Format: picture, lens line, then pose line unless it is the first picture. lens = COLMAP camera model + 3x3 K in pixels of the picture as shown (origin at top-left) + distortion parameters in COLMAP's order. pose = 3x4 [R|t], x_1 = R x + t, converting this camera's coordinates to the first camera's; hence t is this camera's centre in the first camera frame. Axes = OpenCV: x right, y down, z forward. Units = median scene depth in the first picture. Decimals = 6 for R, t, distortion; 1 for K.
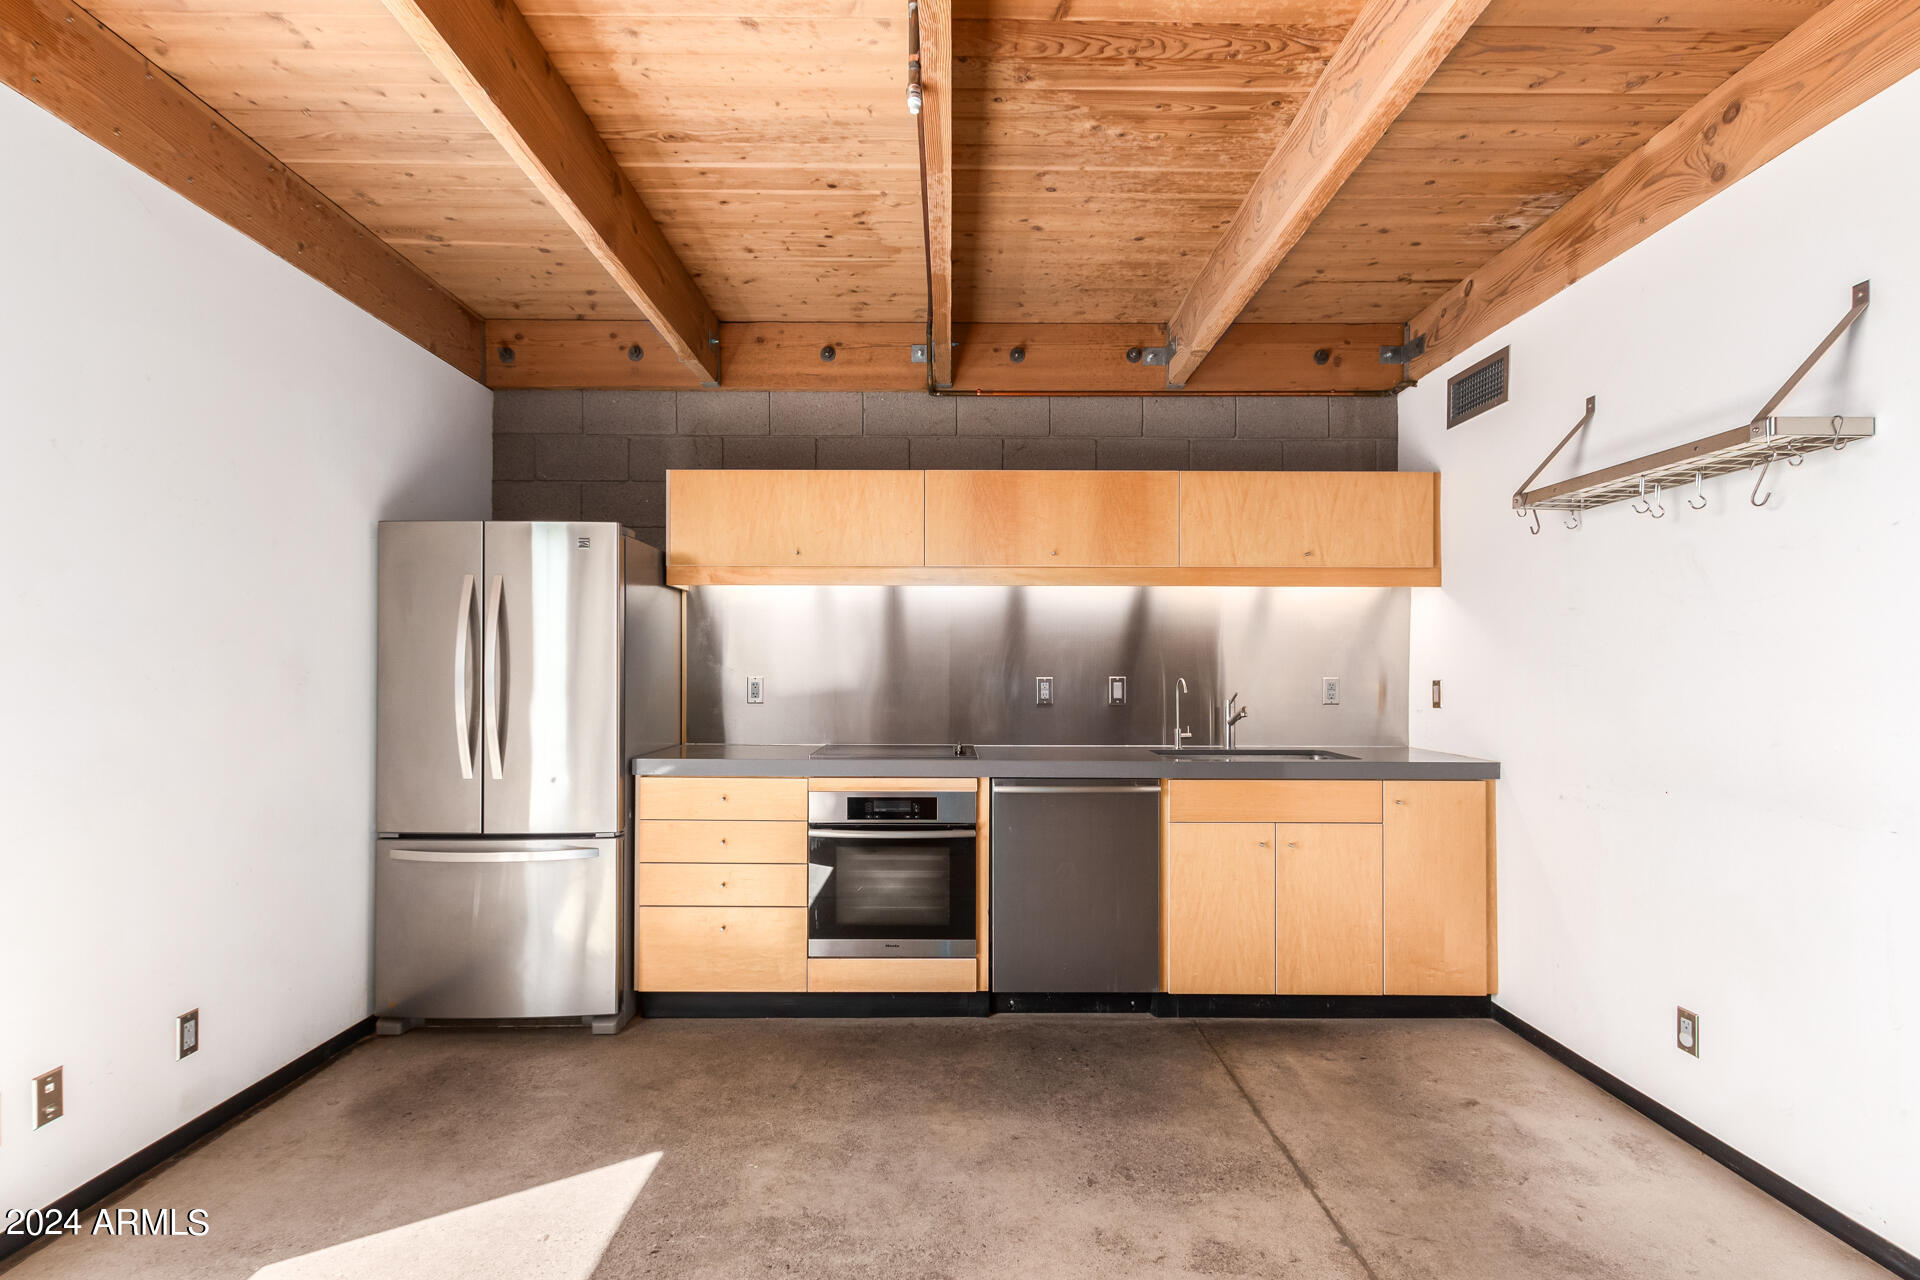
lens RADIAL K [[929.6, 0, 950.5], [0, 929.6, 666.3], [0, 0, 1]] dist [0.010919, -0.004589]
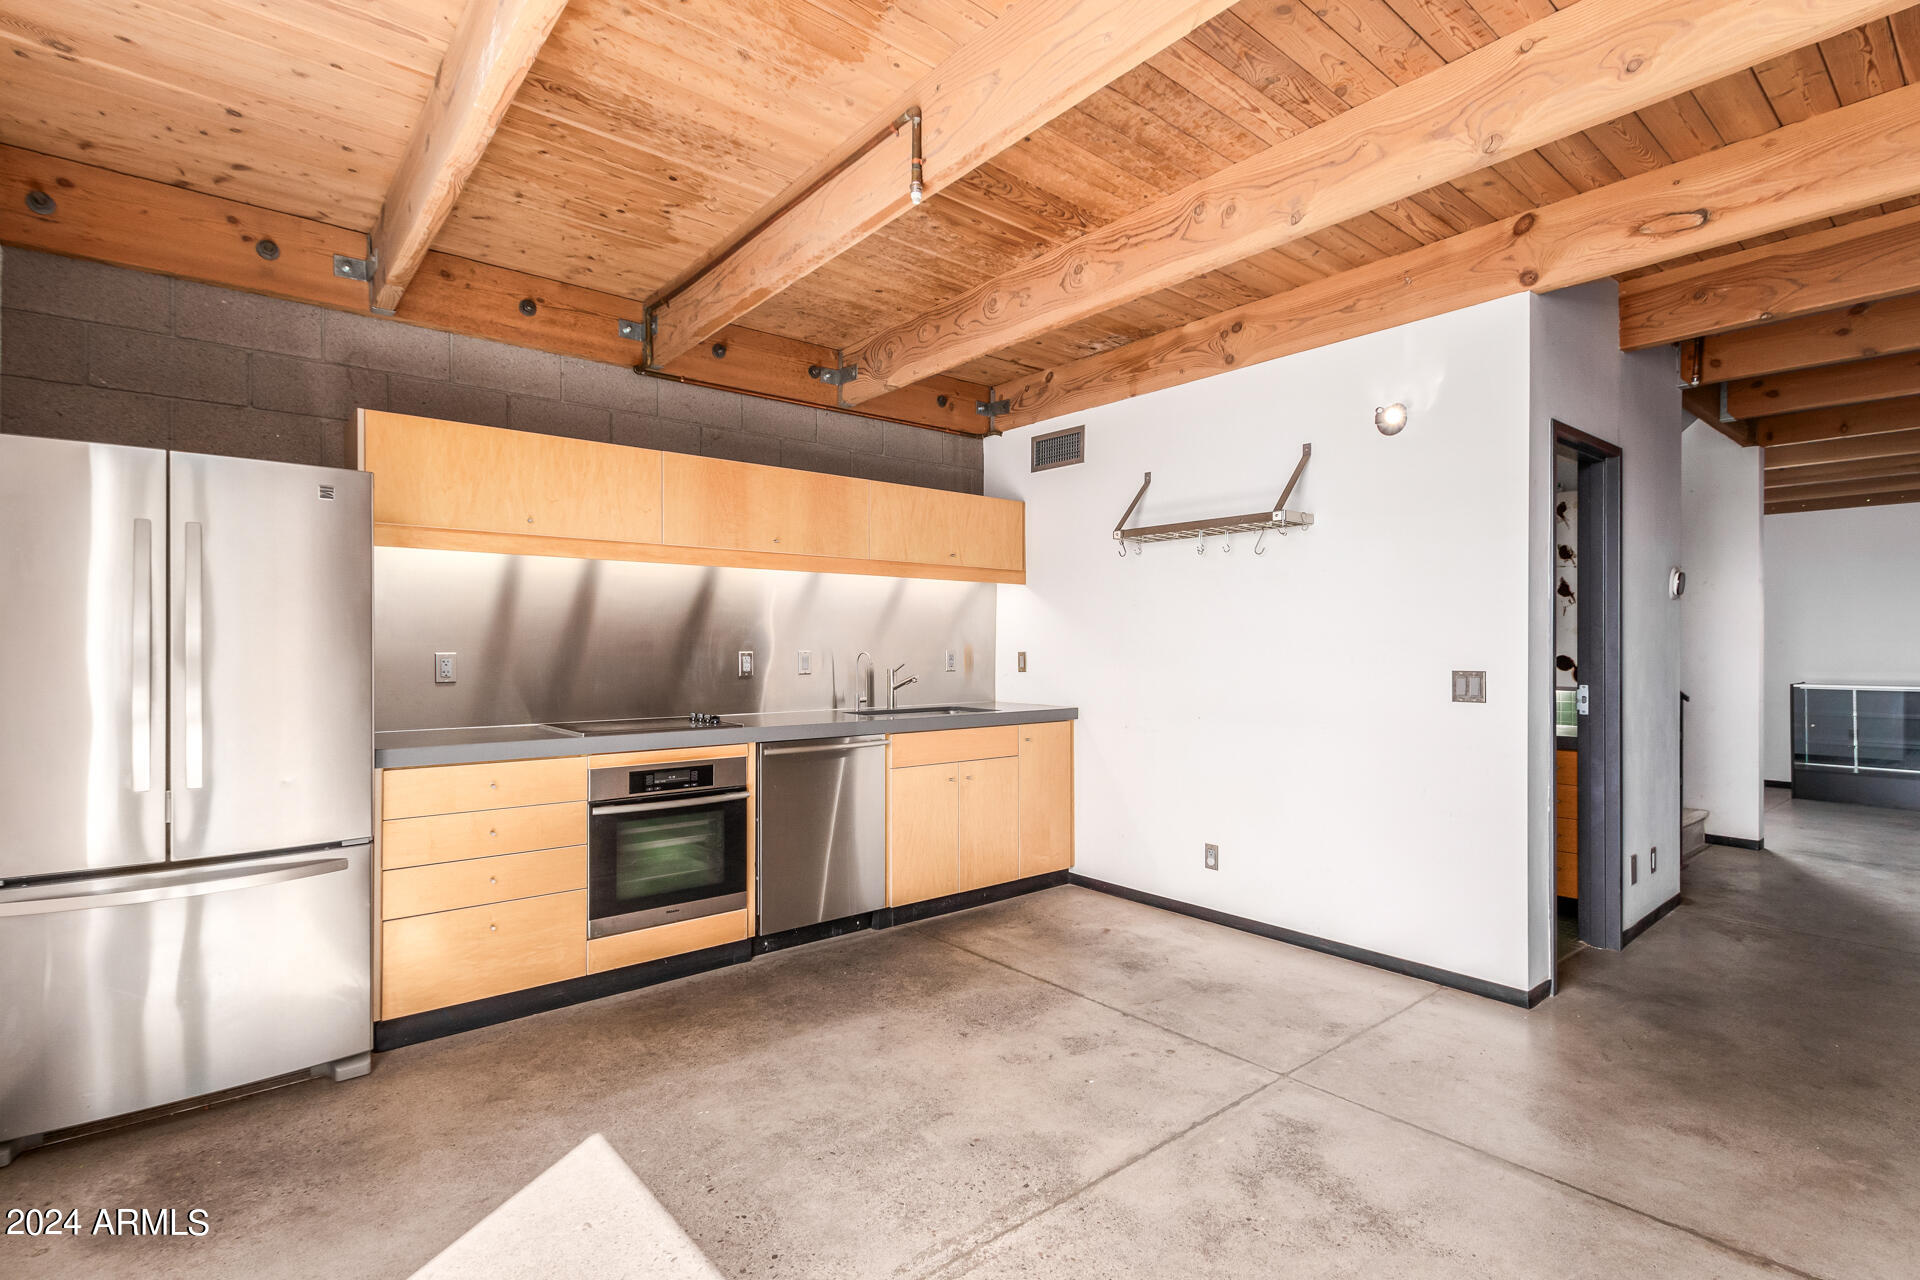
lens RADIAL K [[918.2, 0, 980.3], [0, 918.2, 641.5], [0, 0, 1]] dist [0.005846, -0.000454]
pose [[0.761733, 0.001267, 0.647889, -0.478907], [-0.003282, 0.999993, 0.001904, -0.003651], [-0.647882, -0.003577, 0.761732, -0.002303]]
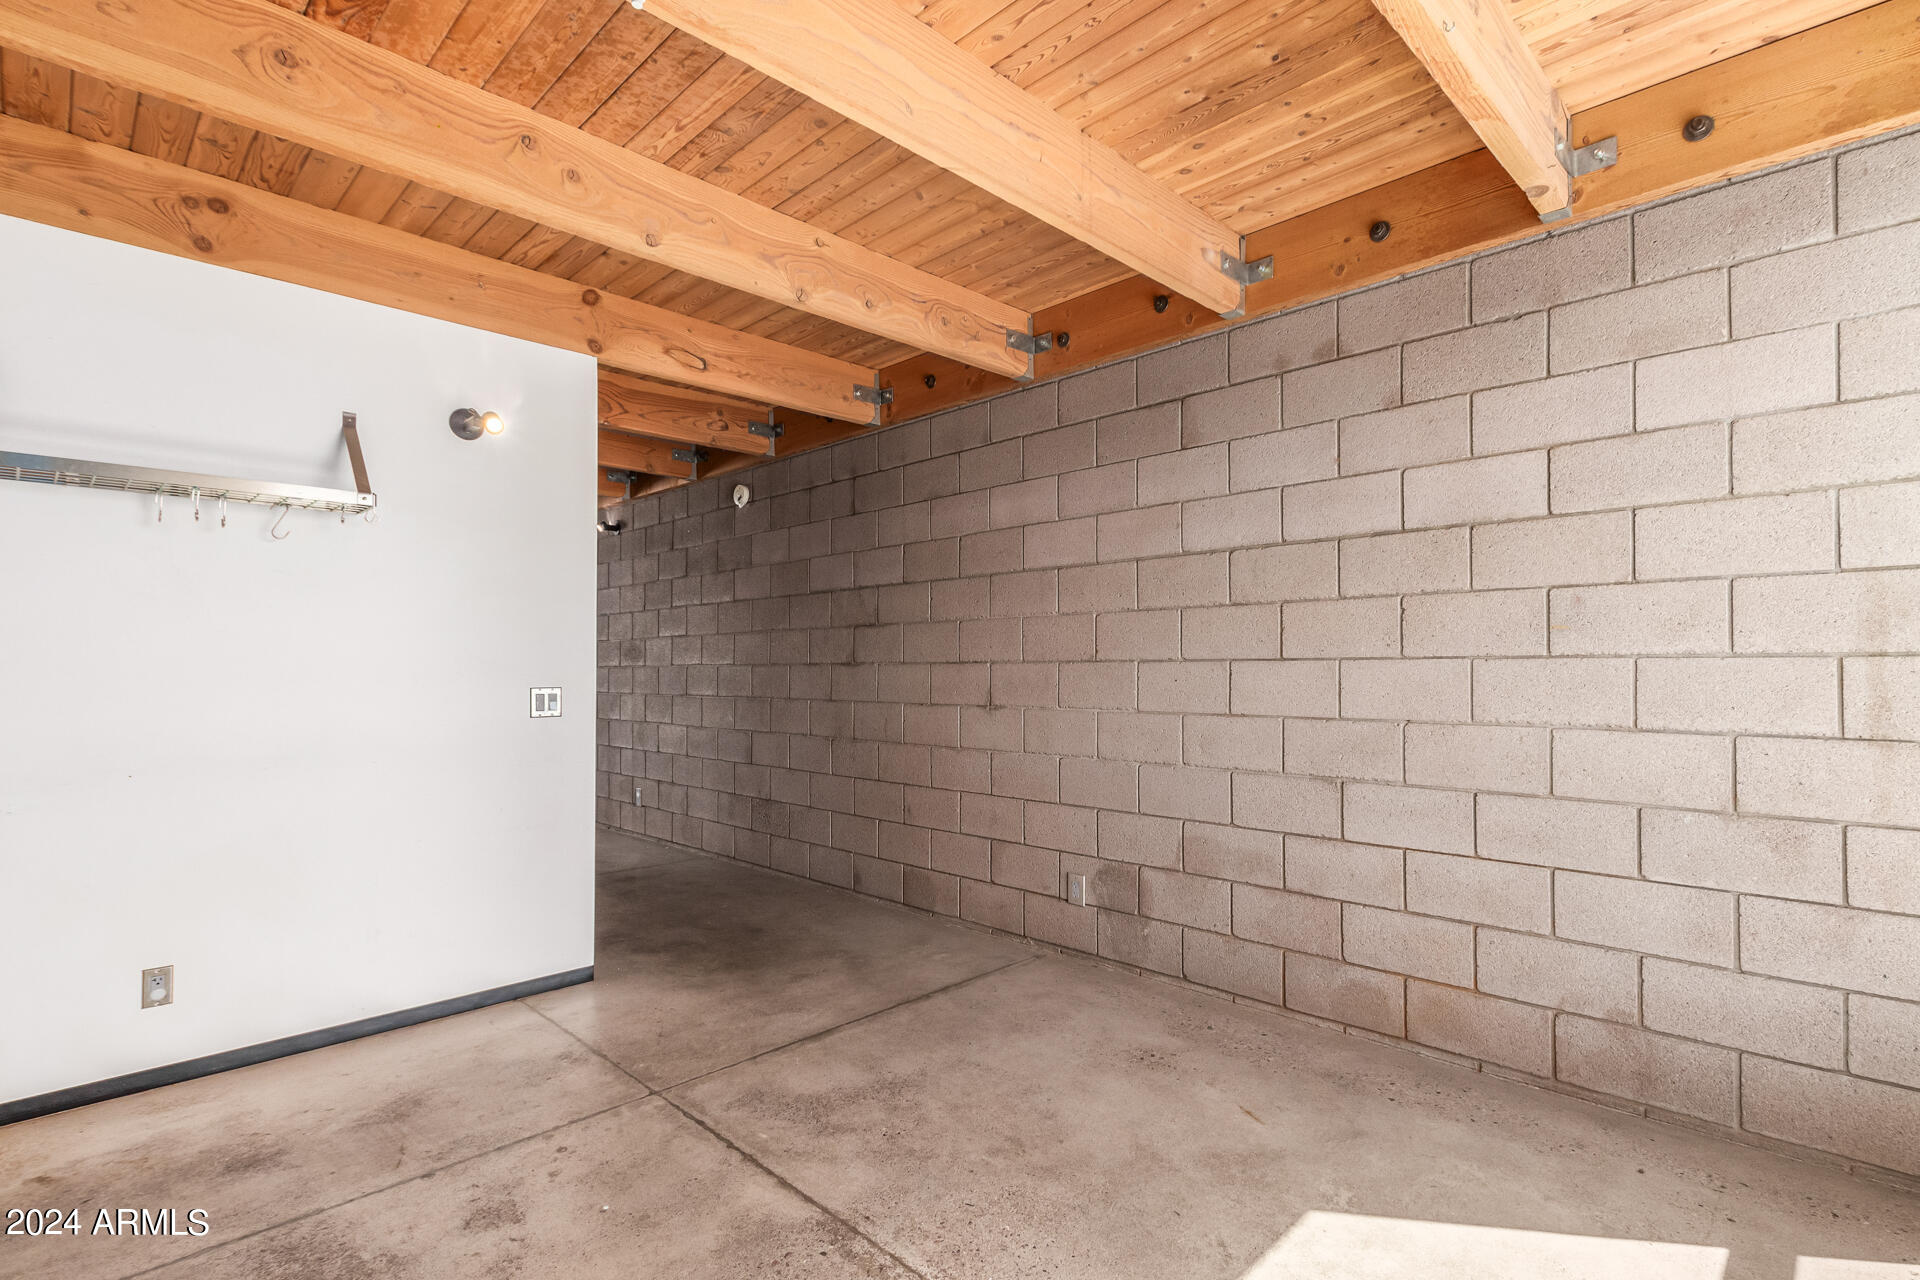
lens RADIAL K [[914.0, 0, 970.7], [0, 914.0, 651.5], [0, 0, 1]] dist [0.012621, -0.000822]
pose [[-0.706530, 0.013395, 0.707557, -0.521925], [-0.004275, 0.999722, -0.023195, 0.009926], [-0.707670, -0.019413, -0.706276, 0.847613]]
